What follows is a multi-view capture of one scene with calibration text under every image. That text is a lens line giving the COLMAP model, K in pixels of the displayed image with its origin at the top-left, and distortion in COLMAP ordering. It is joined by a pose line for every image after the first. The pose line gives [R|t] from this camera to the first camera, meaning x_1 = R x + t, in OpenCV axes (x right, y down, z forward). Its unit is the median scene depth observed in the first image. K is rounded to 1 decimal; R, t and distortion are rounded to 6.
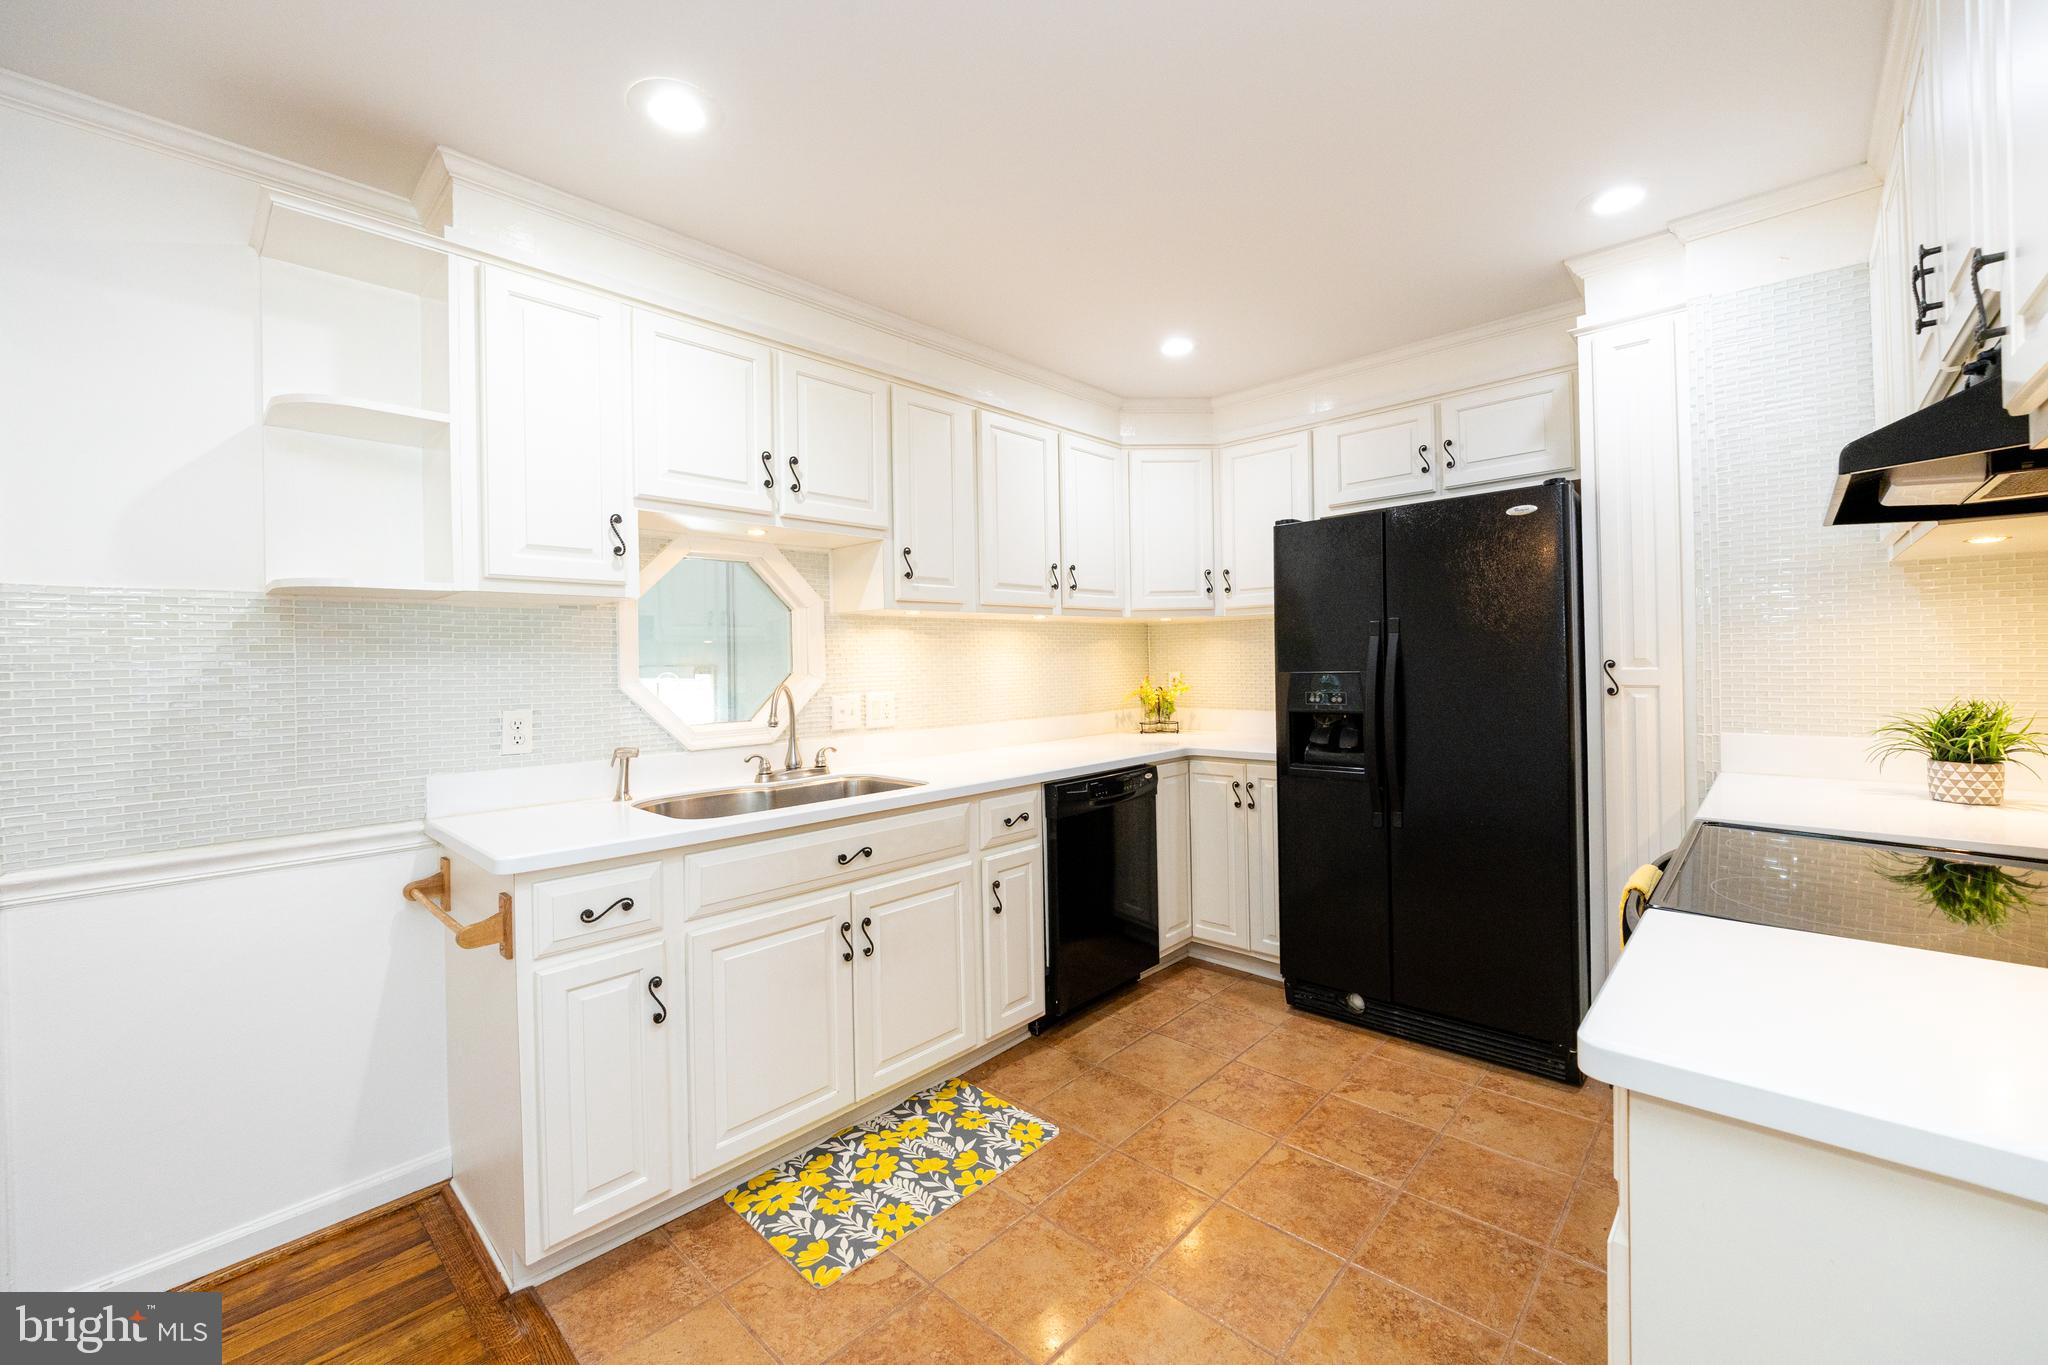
lens RADIAL K [[806.9, 0, 1028.9], [0, 806.9, 659.0], [0, 0, 1]] dist [-0.001690, -0.003118]
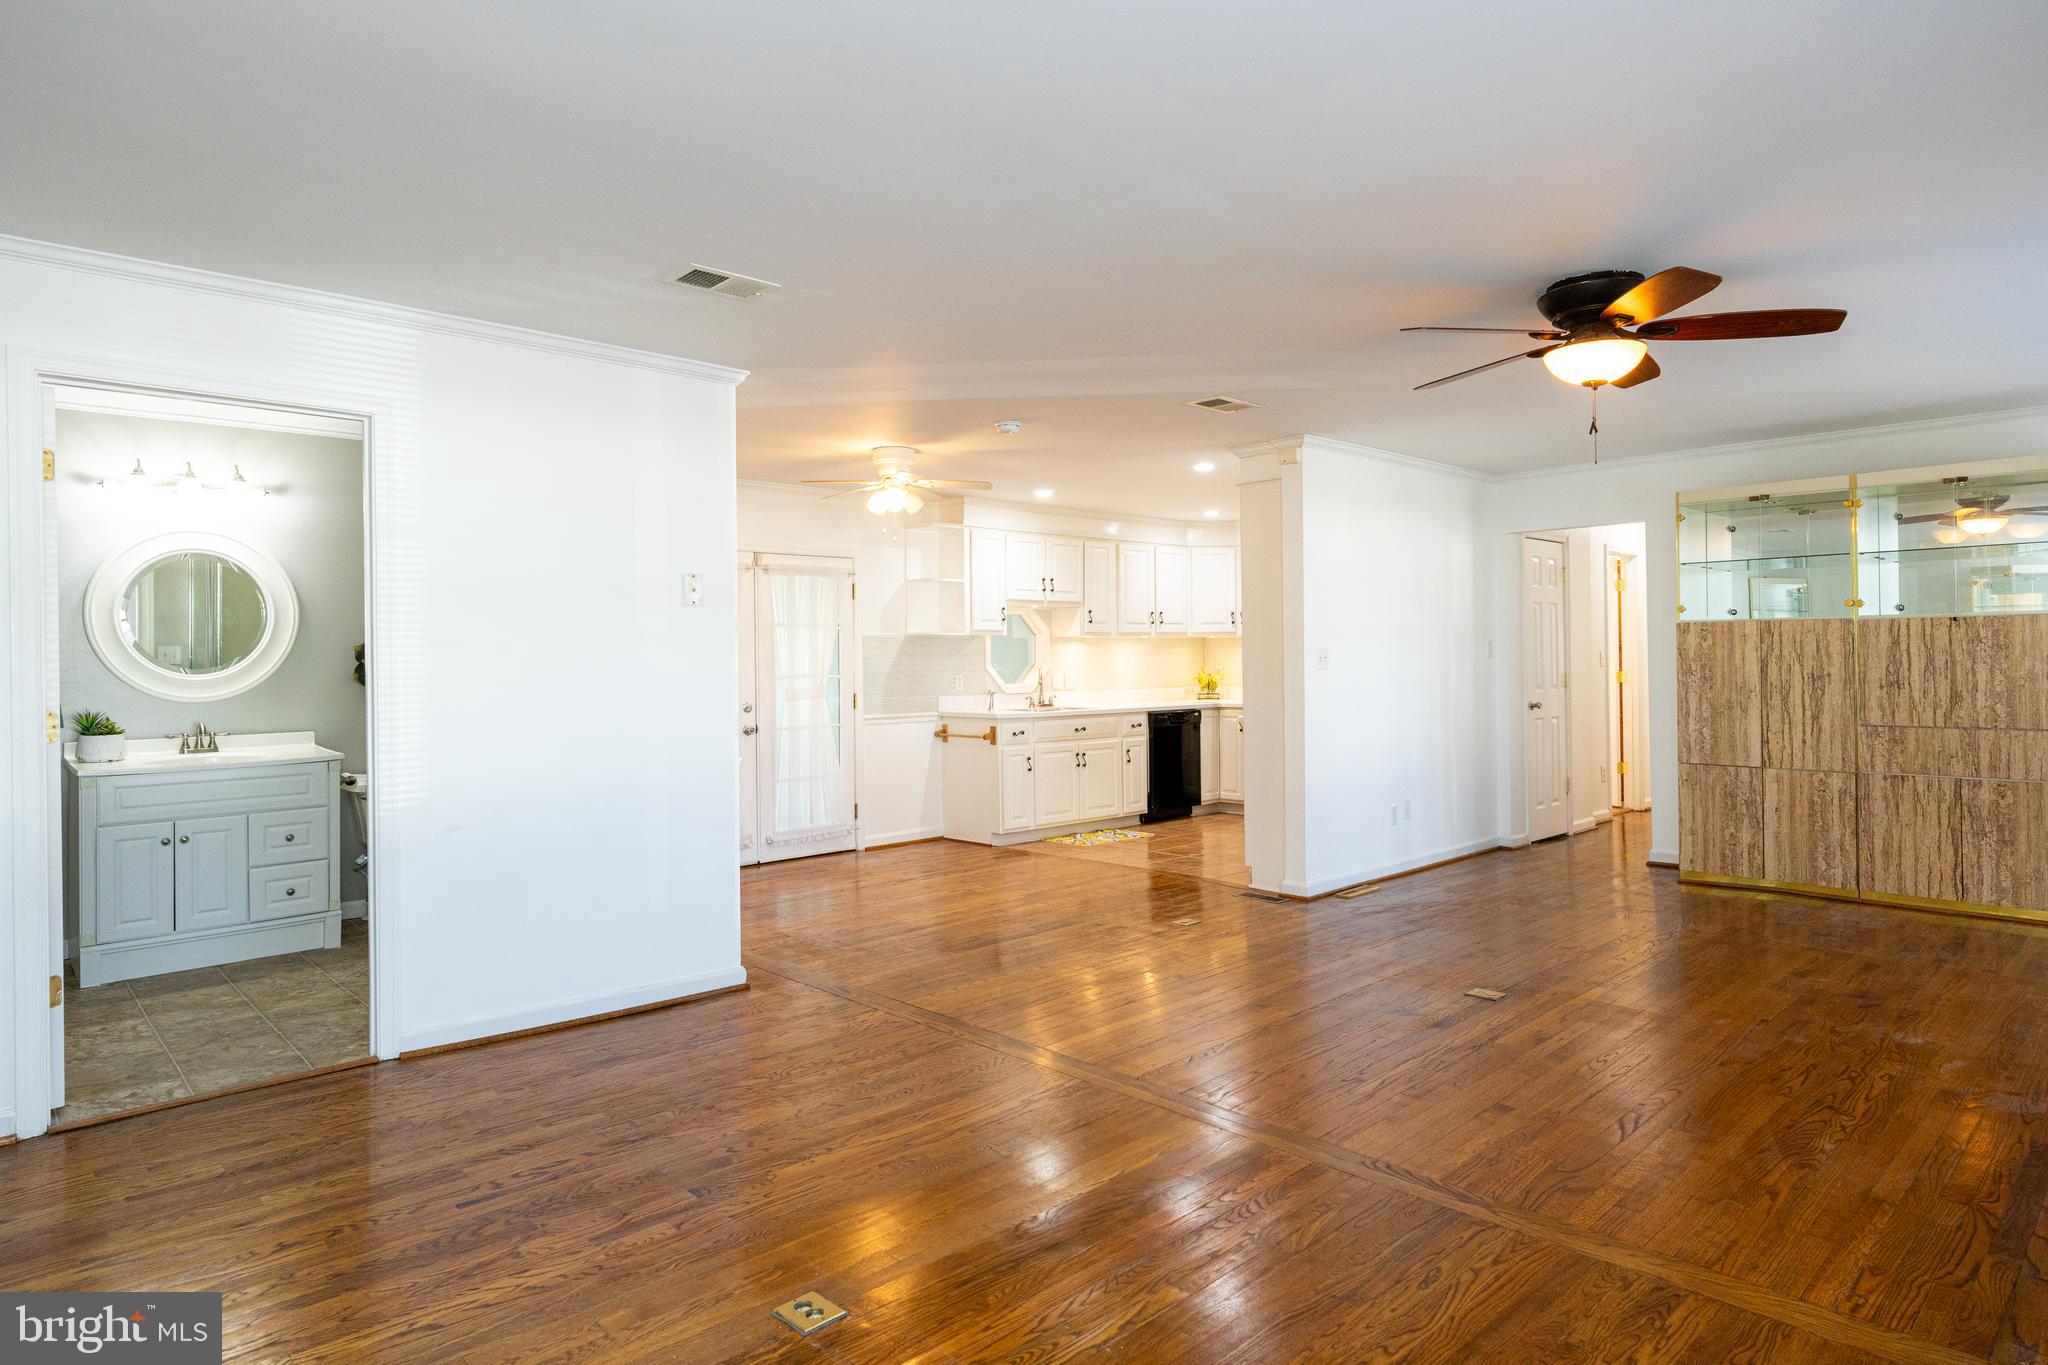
lens RADIAL K [[1103.8, 0, 1035.3], [0, 1103.8, 621.7], [0, 0, 1]] dist [0.000504, -0.000671]
pose [[0.998398, 0.008758, -0.055892, -0.143971], [-0.010390, 0.999526, -0.028990, -0.010310], [0.055611, 0.029525, 0.998016, -2.428745]]
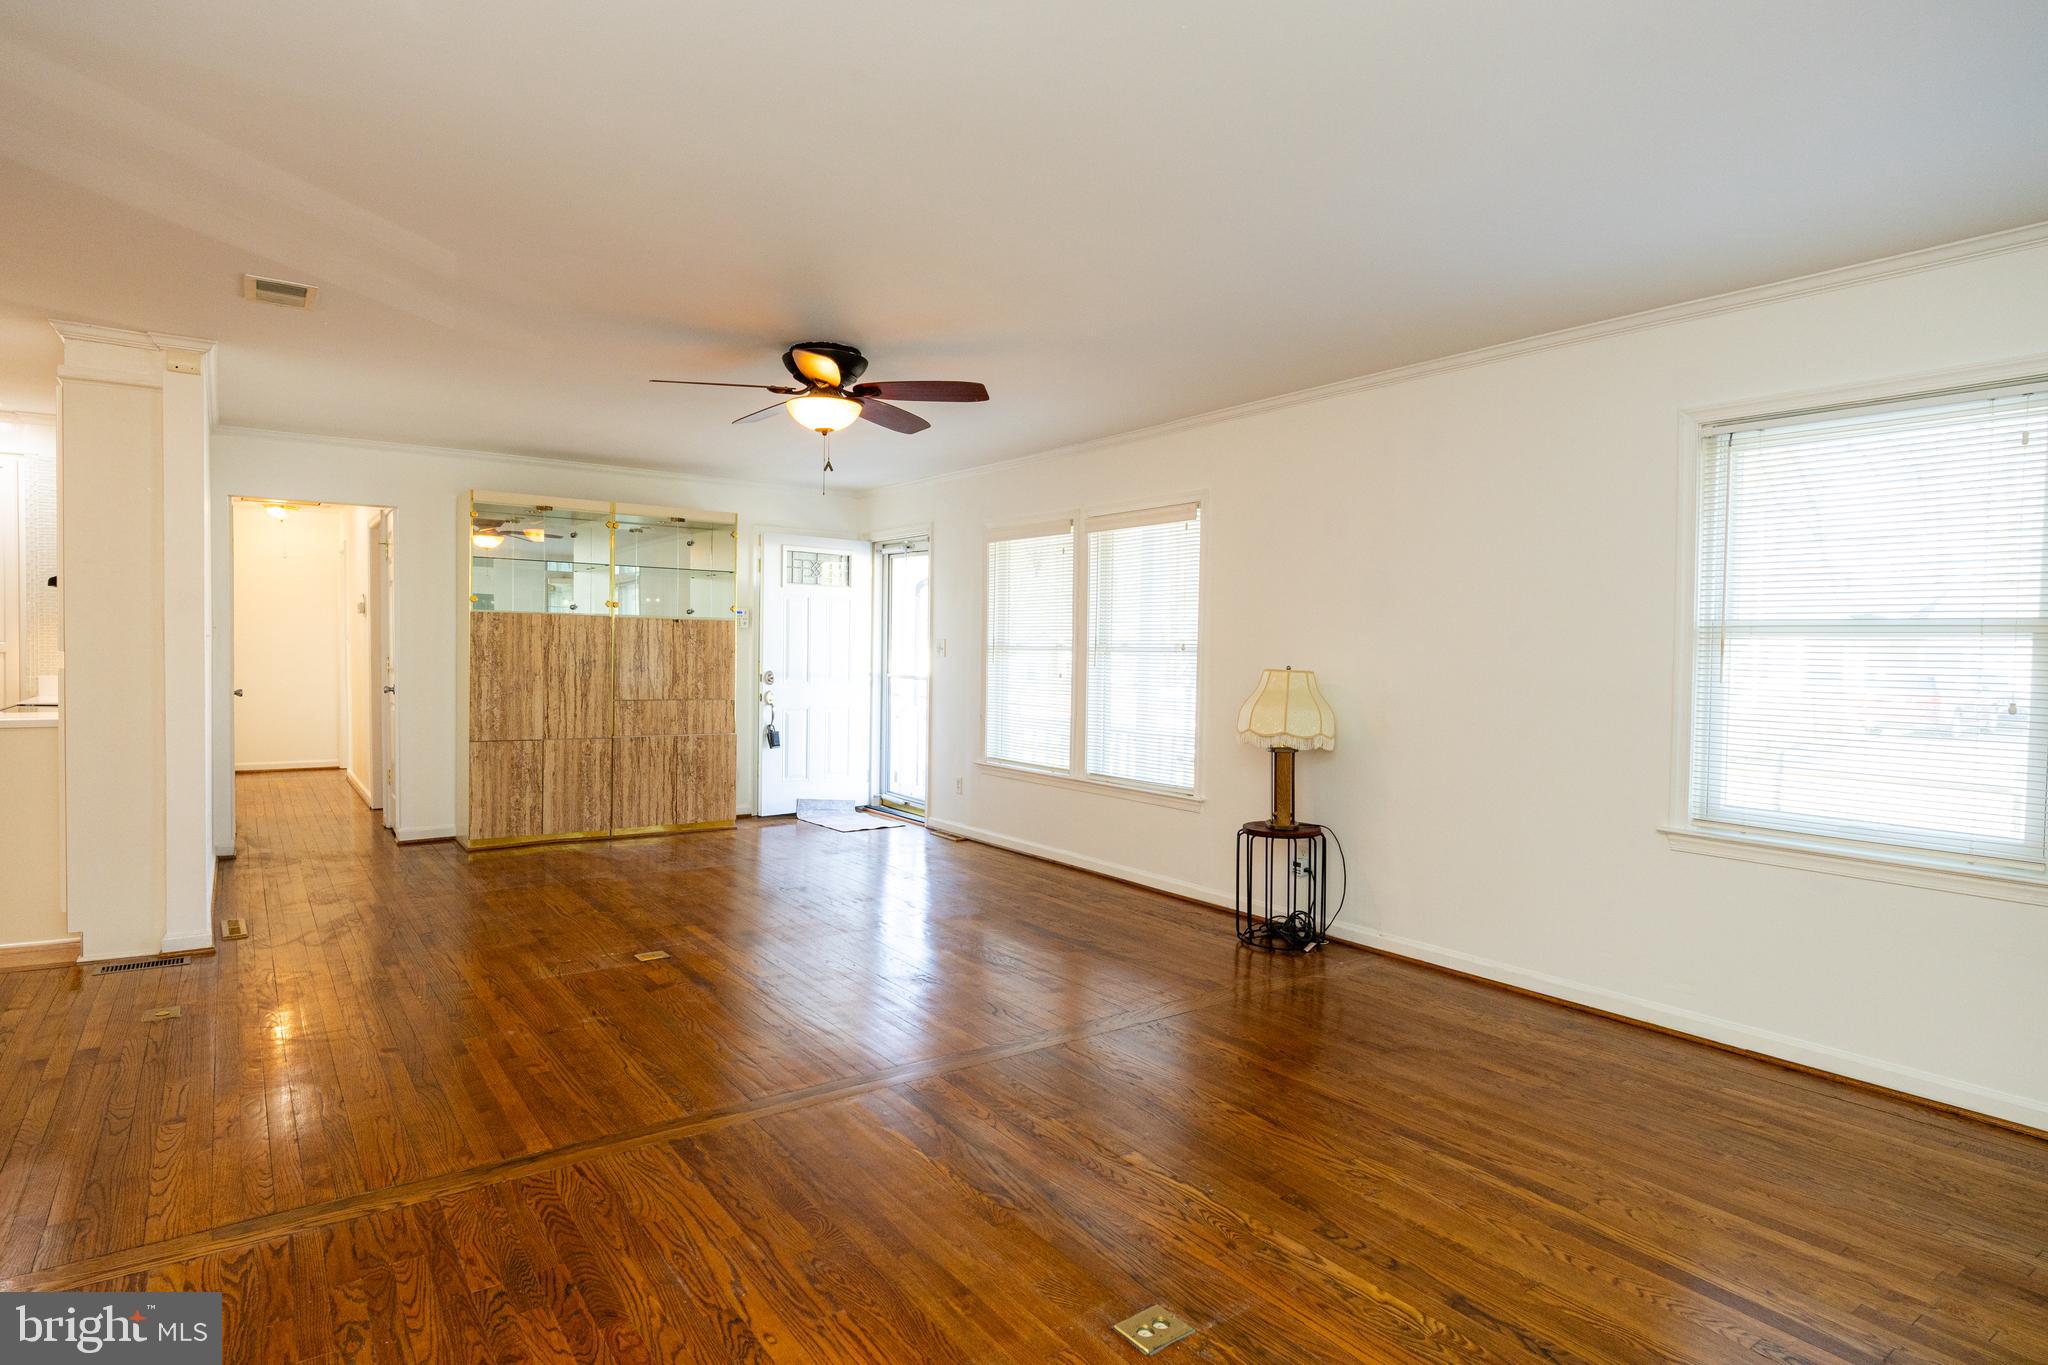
lens RADIAL K [[1103.8, 0, 973.8], [0, 1103.8, 653.9], [0, 0, 1]] dist [0.000504, -0.000671]
pose [[0.226066, 0.021990, 0.973864, -1.161850], [-0.027696, 0.999486, -0.016139, 0.017436], [-0.973718, -0.023324, 0.226559, -1.647499]]
